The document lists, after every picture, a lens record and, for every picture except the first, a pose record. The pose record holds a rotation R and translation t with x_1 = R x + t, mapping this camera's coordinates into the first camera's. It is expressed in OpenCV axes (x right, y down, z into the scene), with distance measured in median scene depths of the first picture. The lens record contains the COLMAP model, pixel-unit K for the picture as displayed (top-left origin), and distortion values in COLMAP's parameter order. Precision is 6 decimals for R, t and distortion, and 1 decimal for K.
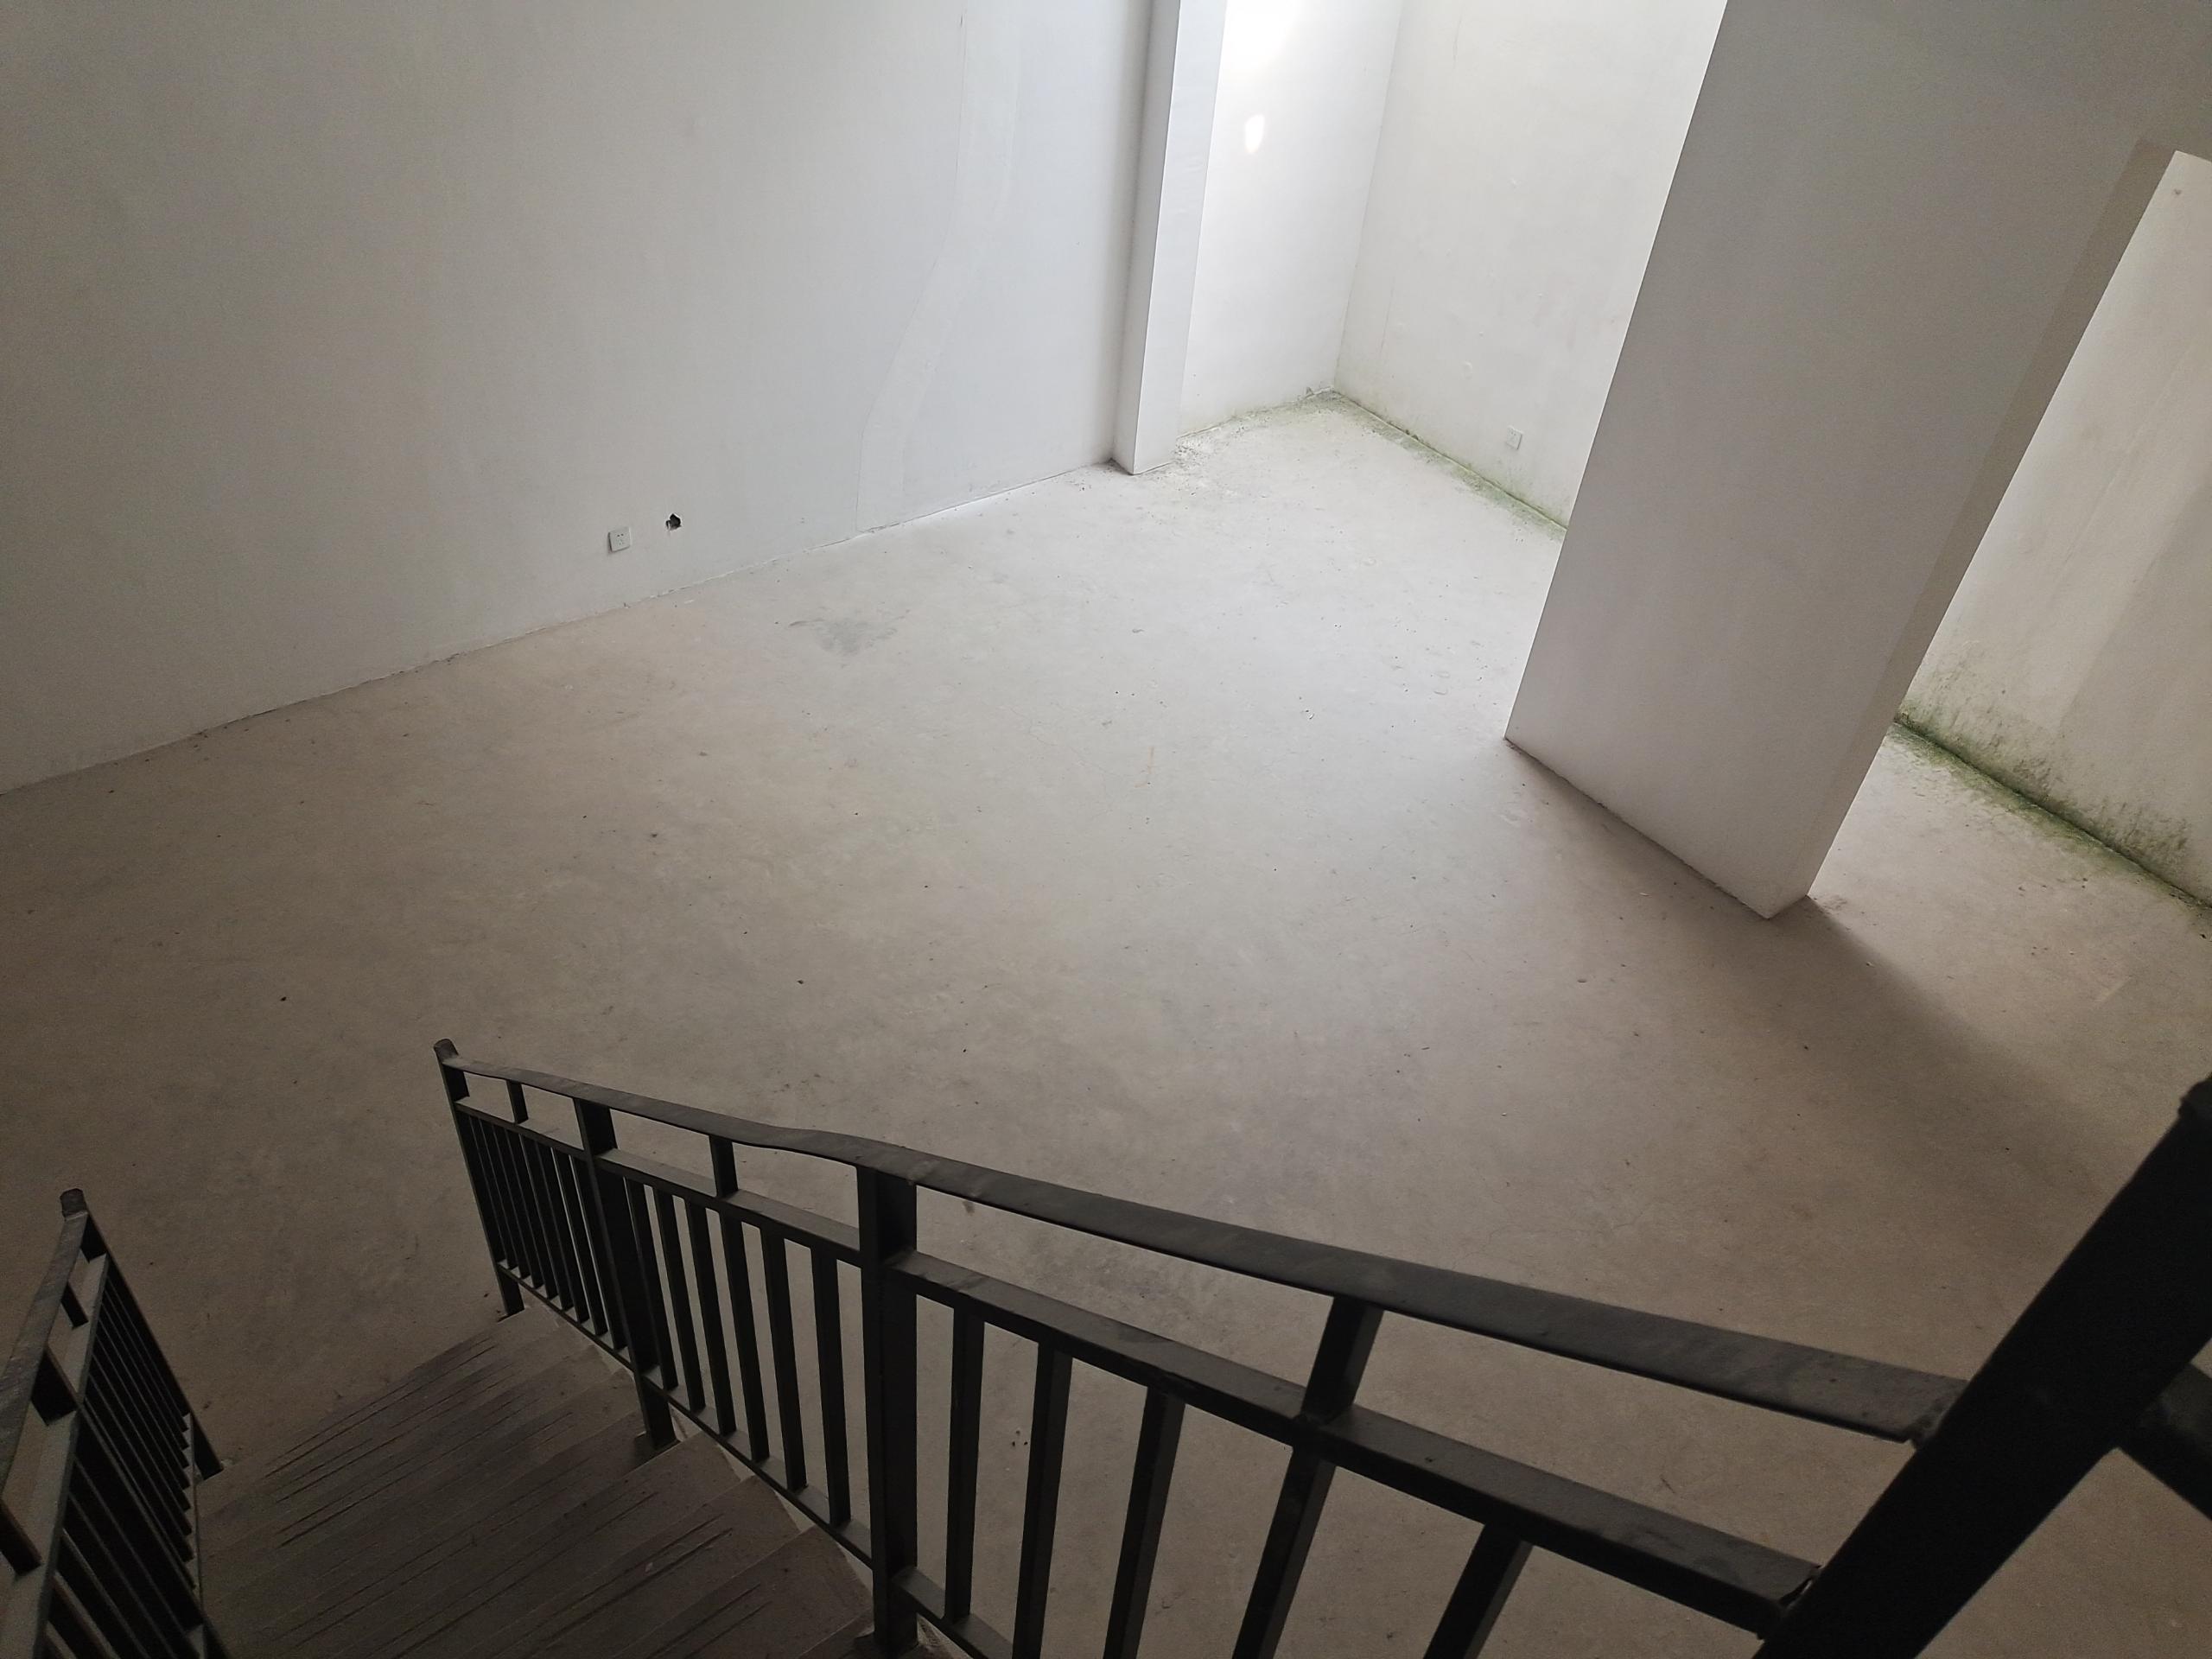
lens RADIAL K [[1604.4, 0, 1106.0], [0, 1604.4, 829.5], [0, 0, 1]] dist [0.055352, -0.091082]
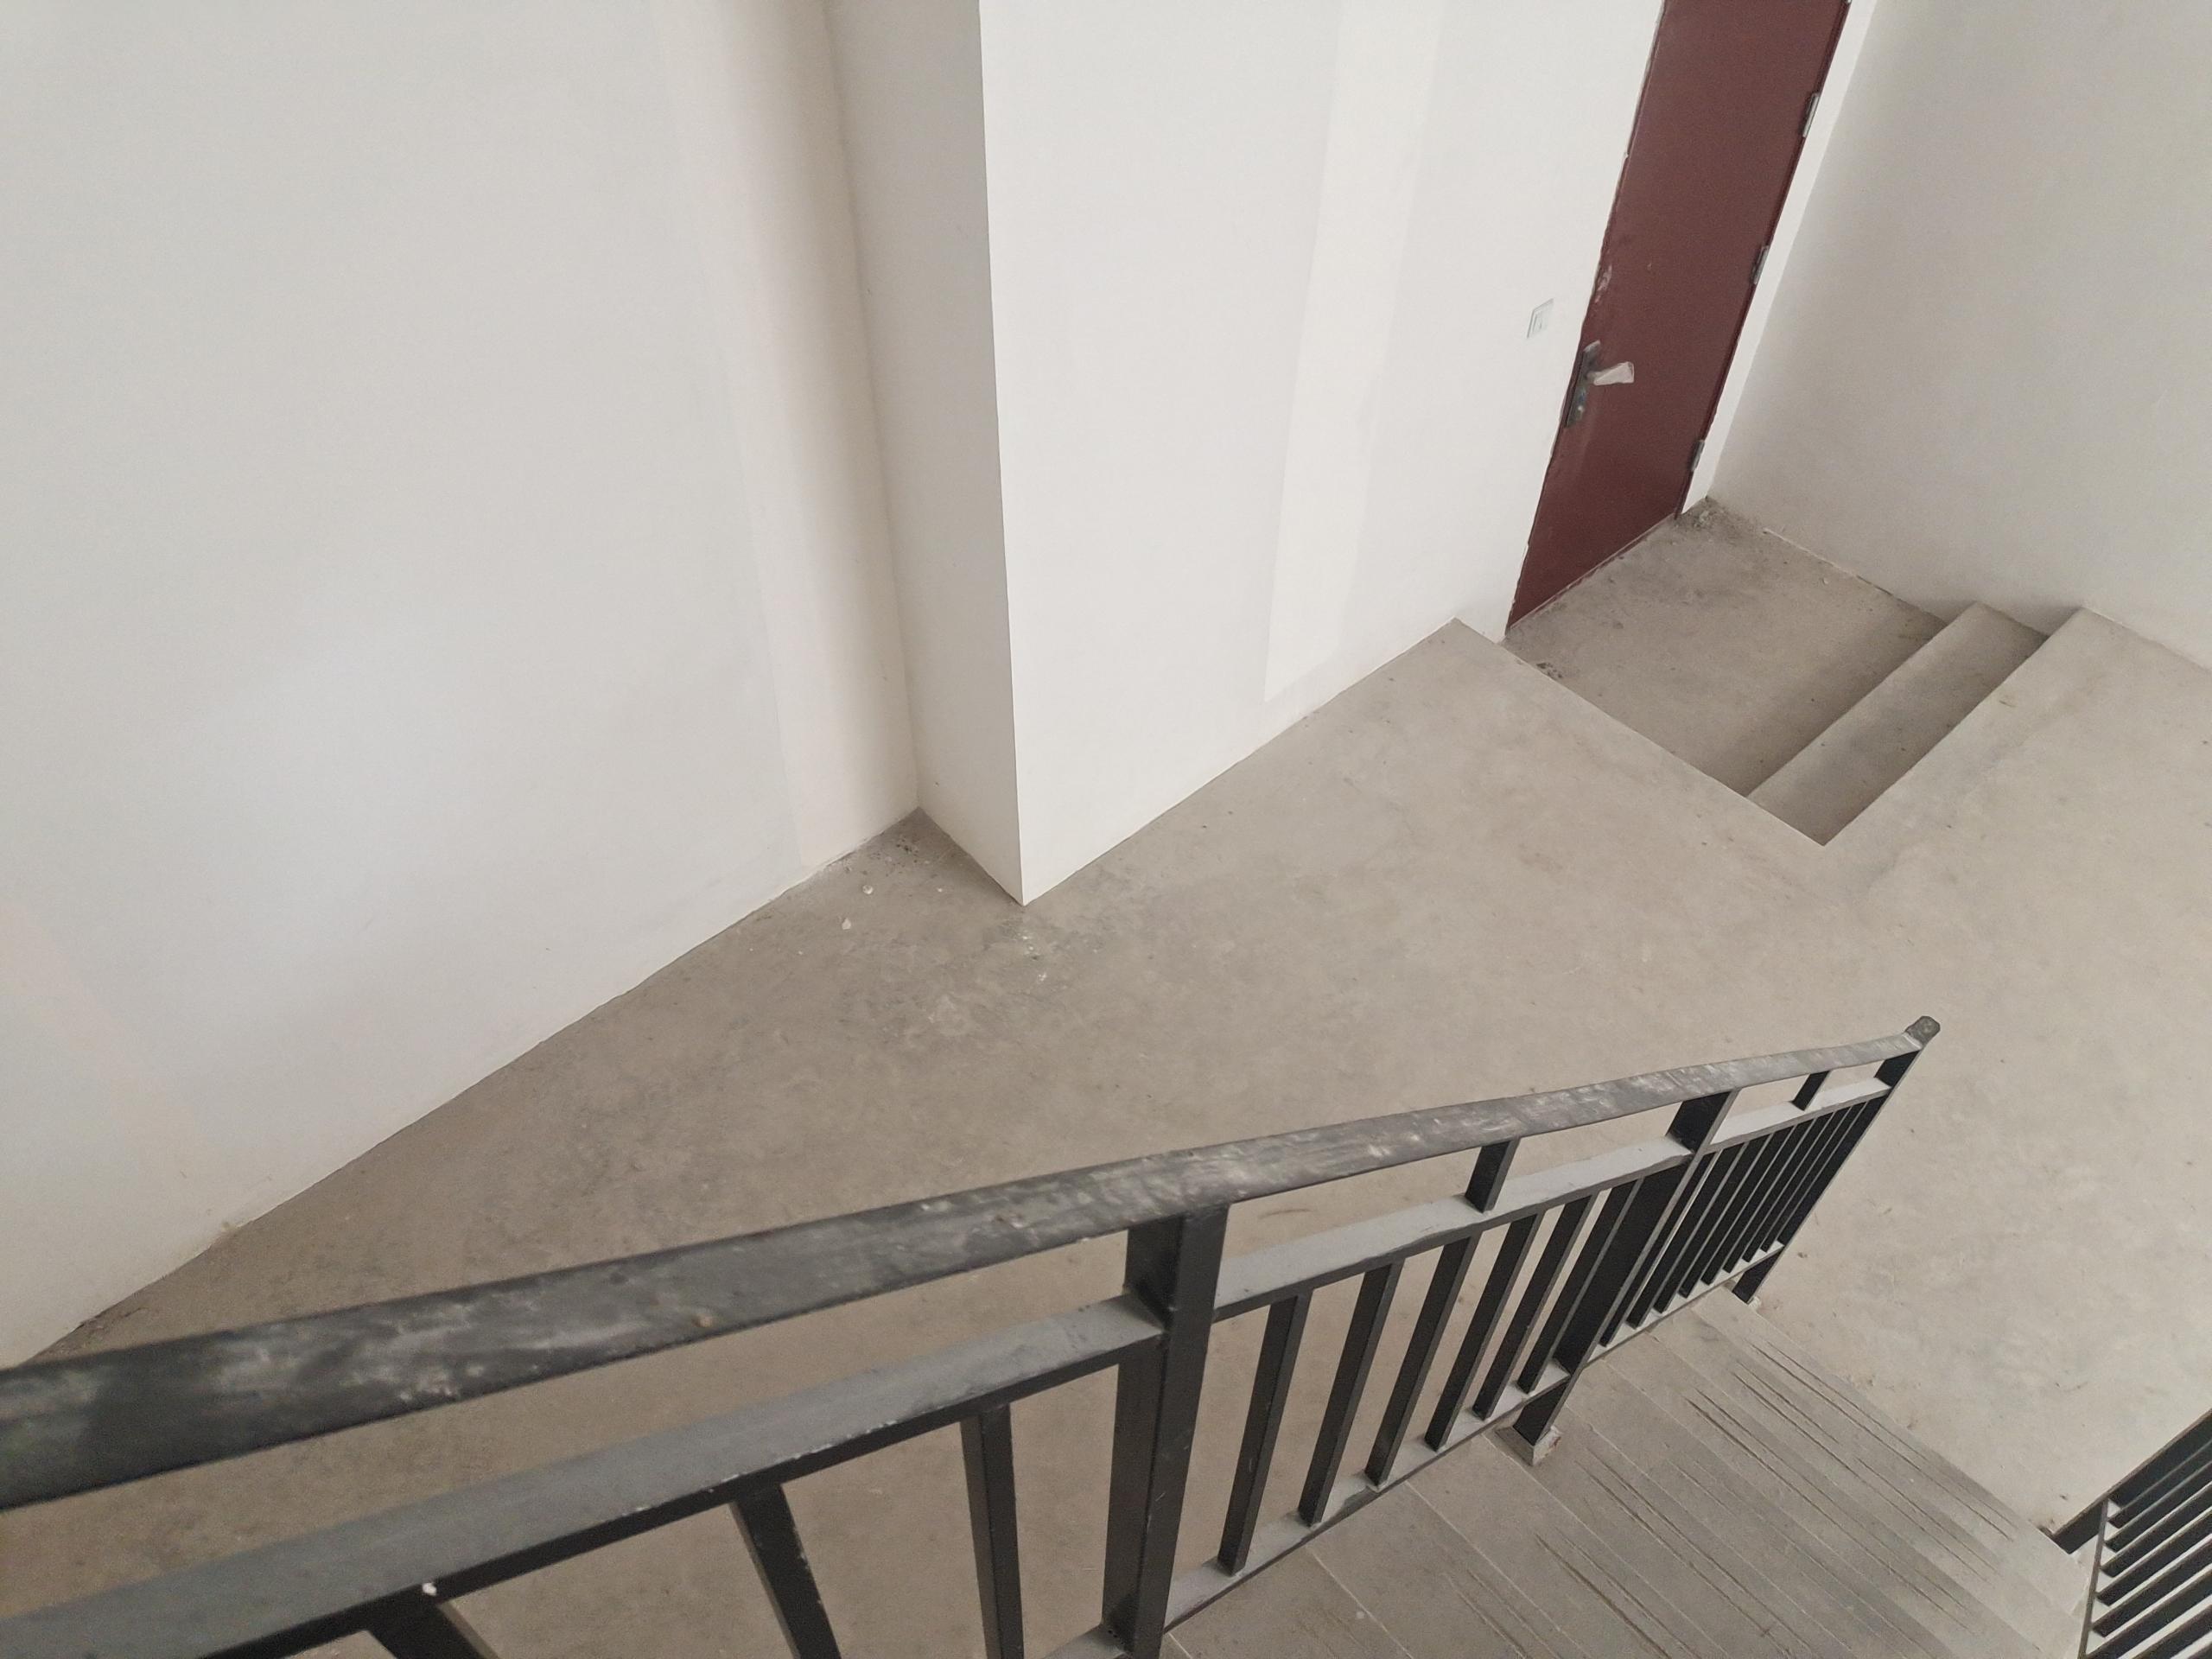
lens RADIAL K [[1628.0, 0, 1106.0], [0, 1628.0, 829.5], [0, 0, 1]] dist [-0.038981, 0.046070]
pose [[0.073954, 0.683039, -0.726629, -0.087575], [-0.647366, 0.587119, 0.486012, 0.020073], [0.758583, 0.434453, 0.485596, 0.155886]]
